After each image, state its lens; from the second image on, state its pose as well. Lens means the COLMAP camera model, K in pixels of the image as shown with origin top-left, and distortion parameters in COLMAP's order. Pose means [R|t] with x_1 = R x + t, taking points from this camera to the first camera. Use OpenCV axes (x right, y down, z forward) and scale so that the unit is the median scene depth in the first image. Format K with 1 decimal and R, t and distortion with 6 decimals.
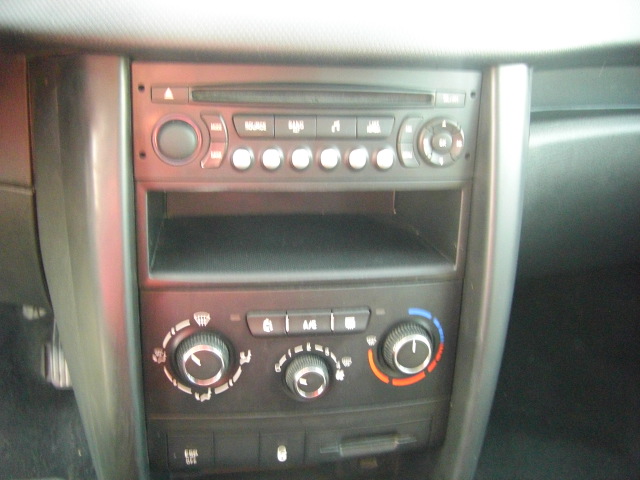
lens RADIAL K [[722.5, 0, 315.4], [0, 722.5, 243.0], [0, 0, 1]] dist [-0.138712, 0.000000]
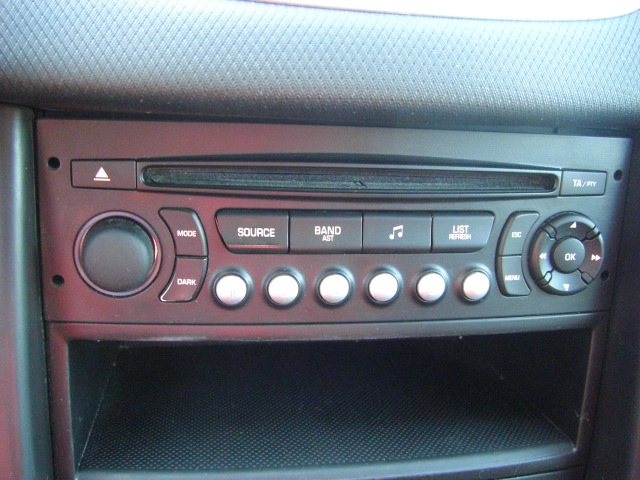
lens RADIAL K [[722.5, 0, 323.0], [0, 722.5, 241.2], [0, 0, 1]] dist [-0.138712, 0.000000]
pose [[0.999944, 0.005878, 0.008833, -0.033307], [-0.005205, 0.997222, -0.074311, -0.105359], [-0.009245, 0.074261, 0.997196, 0.405803]]
